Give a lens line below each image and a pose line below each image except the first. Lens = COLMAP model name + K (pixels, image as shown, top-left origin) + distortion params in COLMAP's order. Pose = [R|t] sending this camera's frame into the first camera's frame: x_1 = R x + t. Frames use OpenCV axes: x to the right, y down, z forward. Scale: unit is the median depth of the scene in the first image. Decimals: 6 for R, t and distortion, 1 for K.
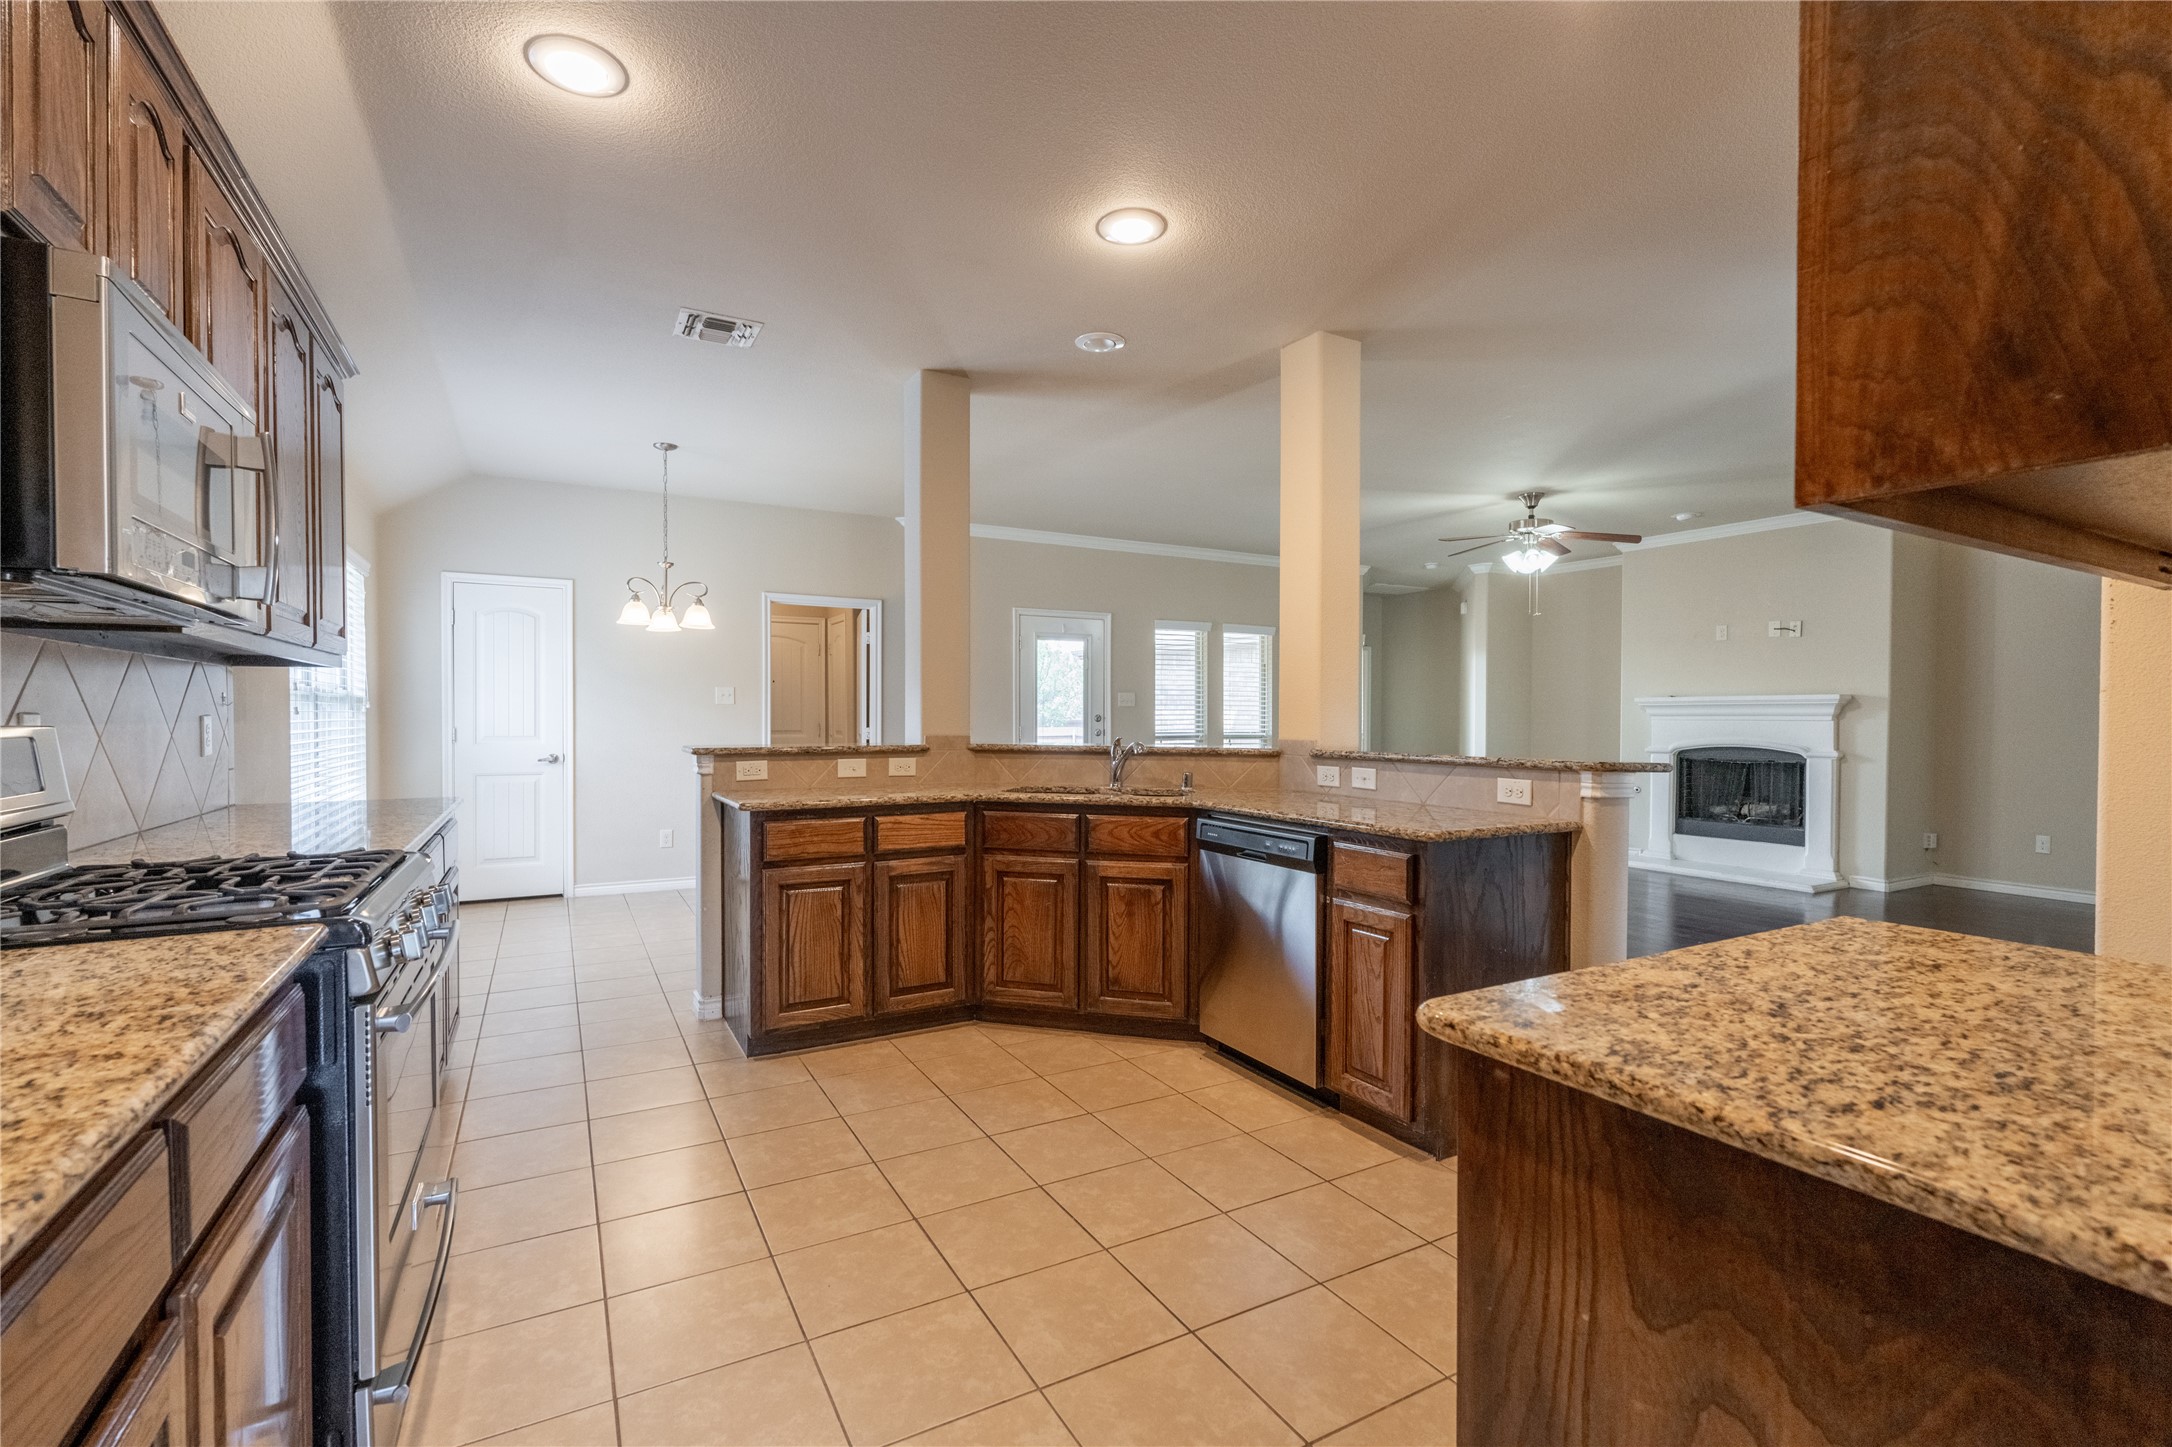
lens RADIAL K [[963.1, 0, 1086.0], [0, 963.1, 723.5], [0, 0, 1]] dist [-0.001648, 0.000392]
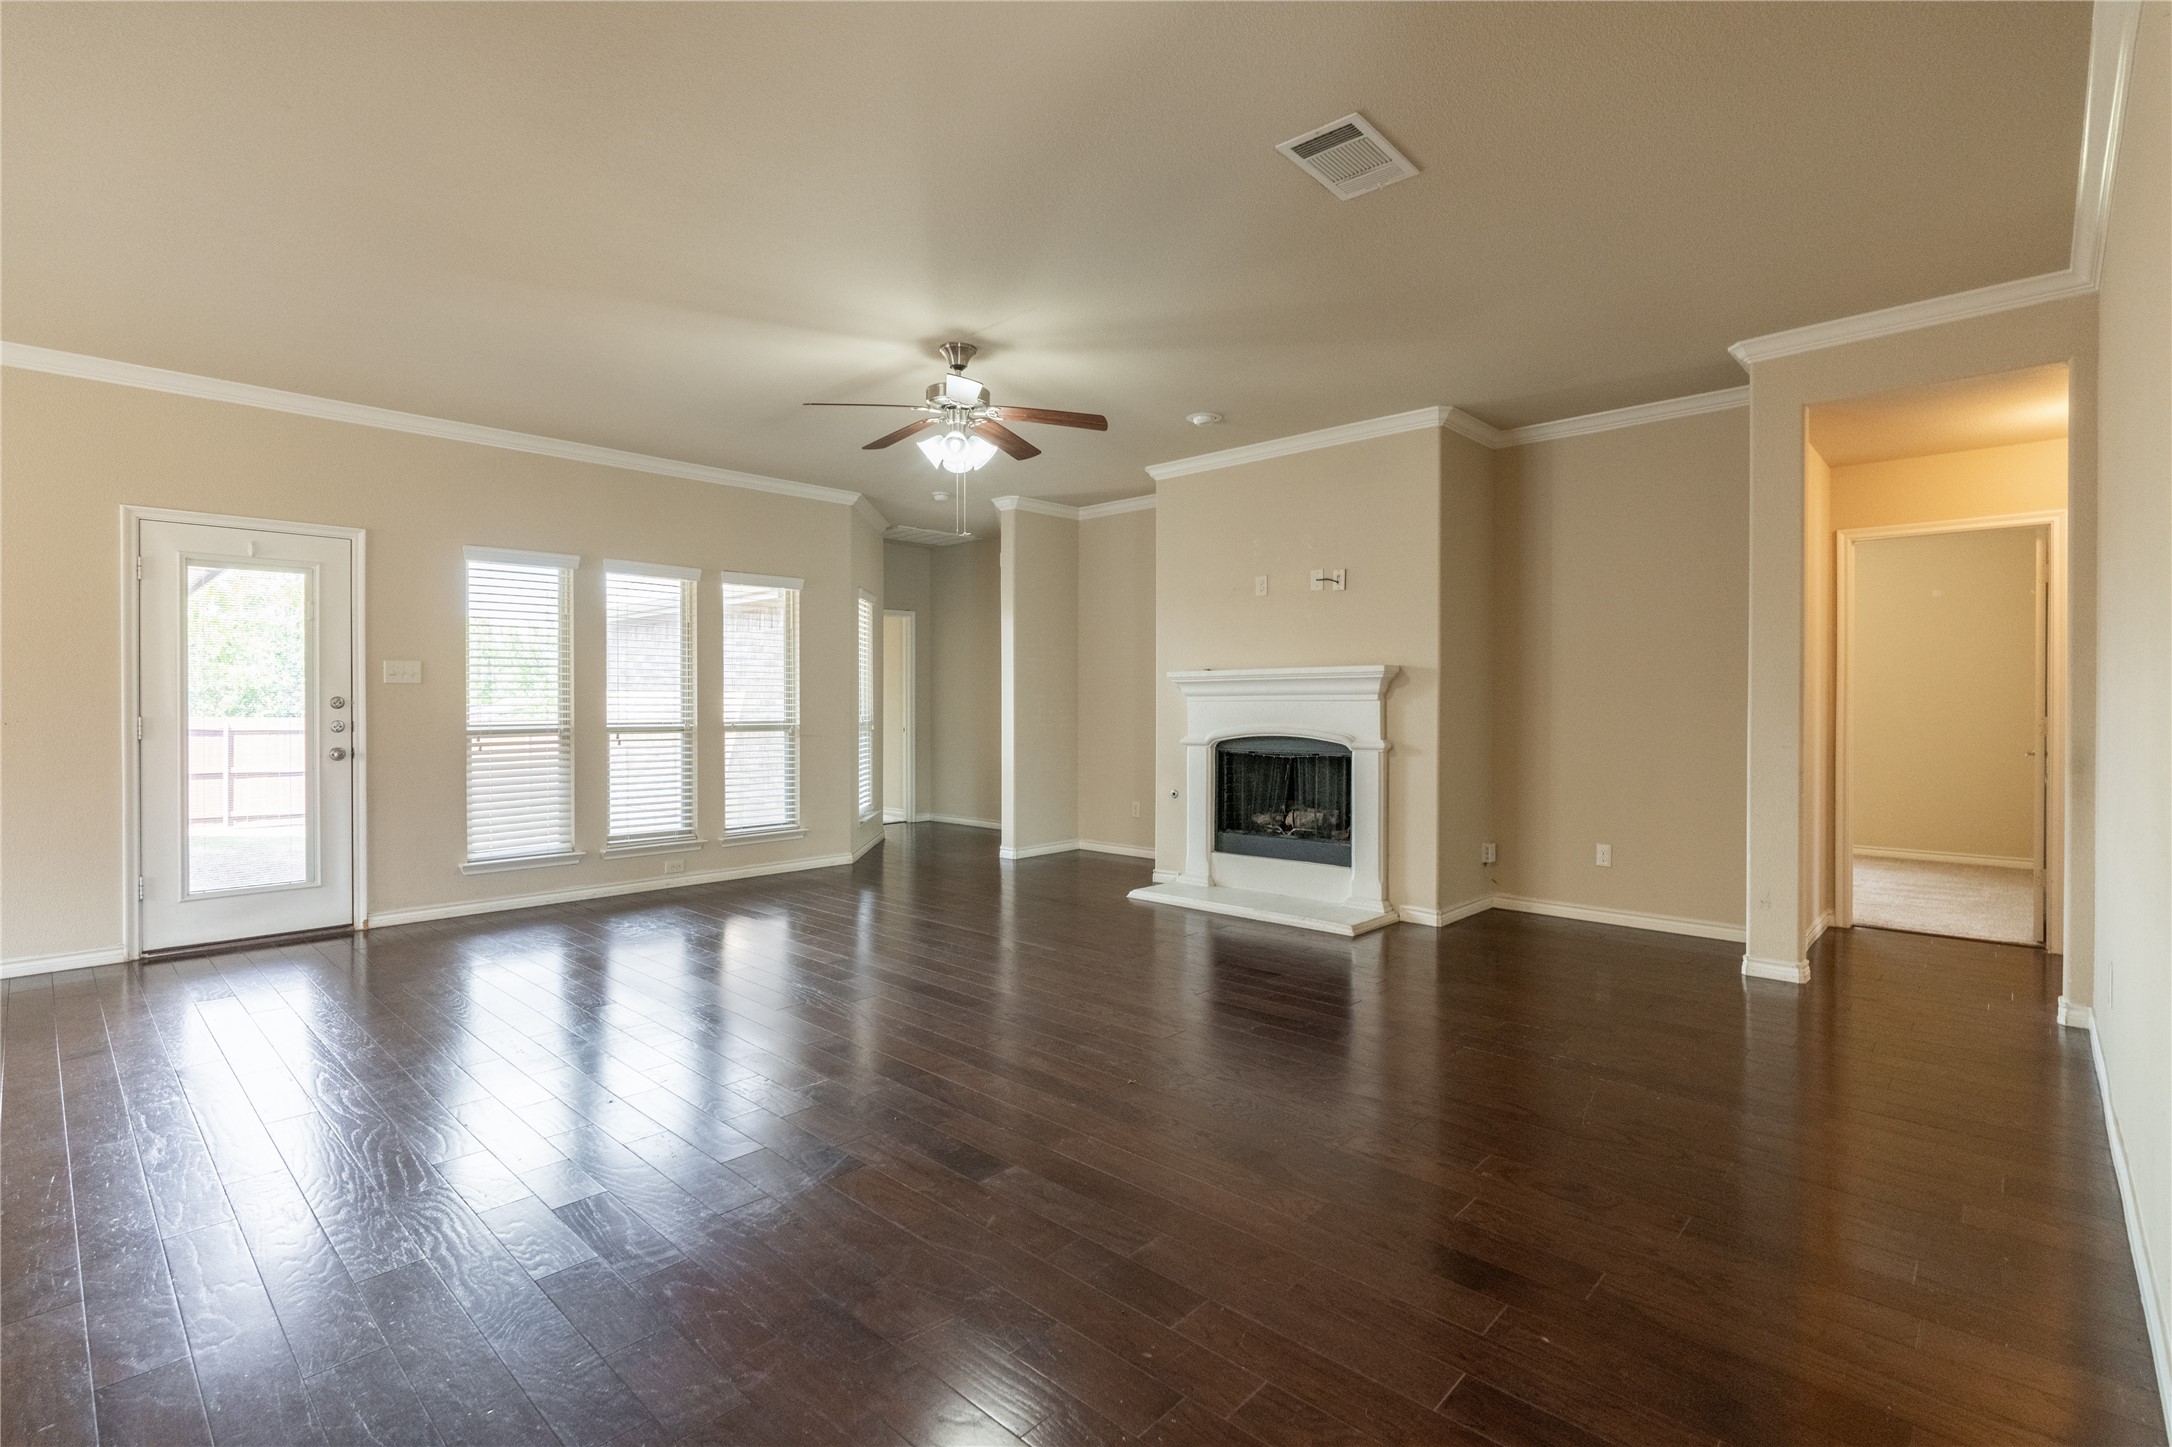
lens RADIAL K [[1001.9, 0, 1084.4], [0, 1001.9, 700.9], [0, 0, 1]] dist [0.000106, 0.000403]
pose [[0.953427, -0.004138, 0.301594, 0.605348], [0.007421, 0.999925, -0.009737, 0.006568], [-0.301531, 0.011522, 0.953387, 0.608569]]
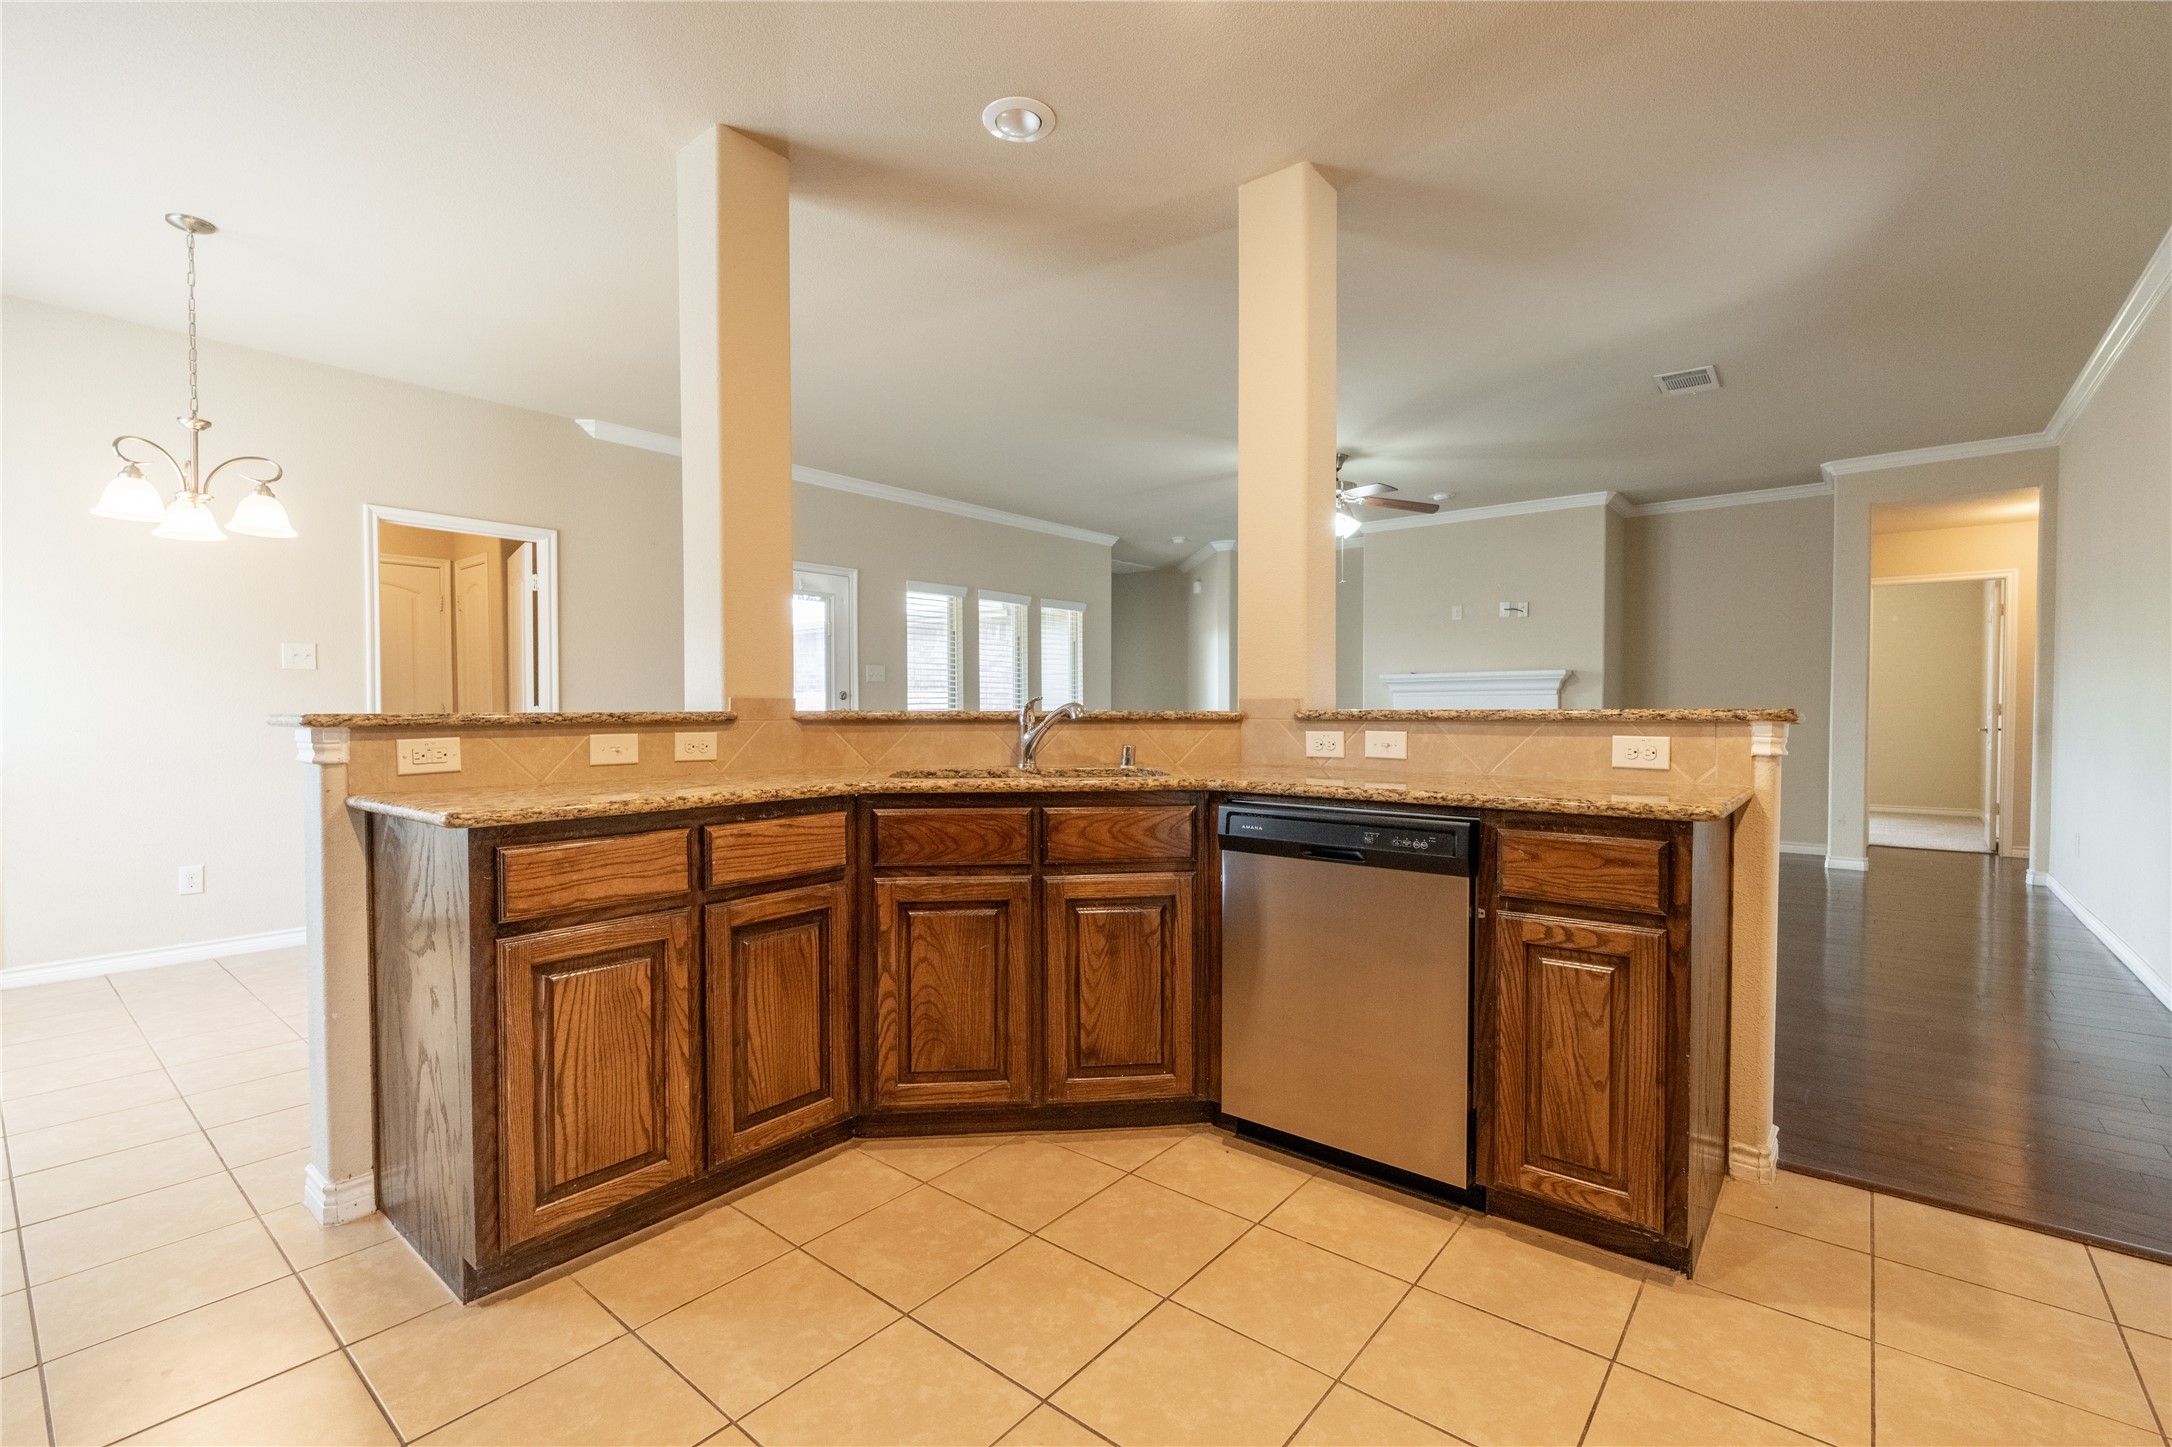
lens RADIAL K [[950.1, 0, 1086.0], [0, 950.1, 723.5], [0, 0, 1]] dist [-0.001550, -0.000307]
pose [[0.931504, -0.010961, 0.363566, -0.204473], [0.008295, 0.999926, 0.008894, 0.030456], [-0.363637, -0.005269, 0.931526, 0.371727]]
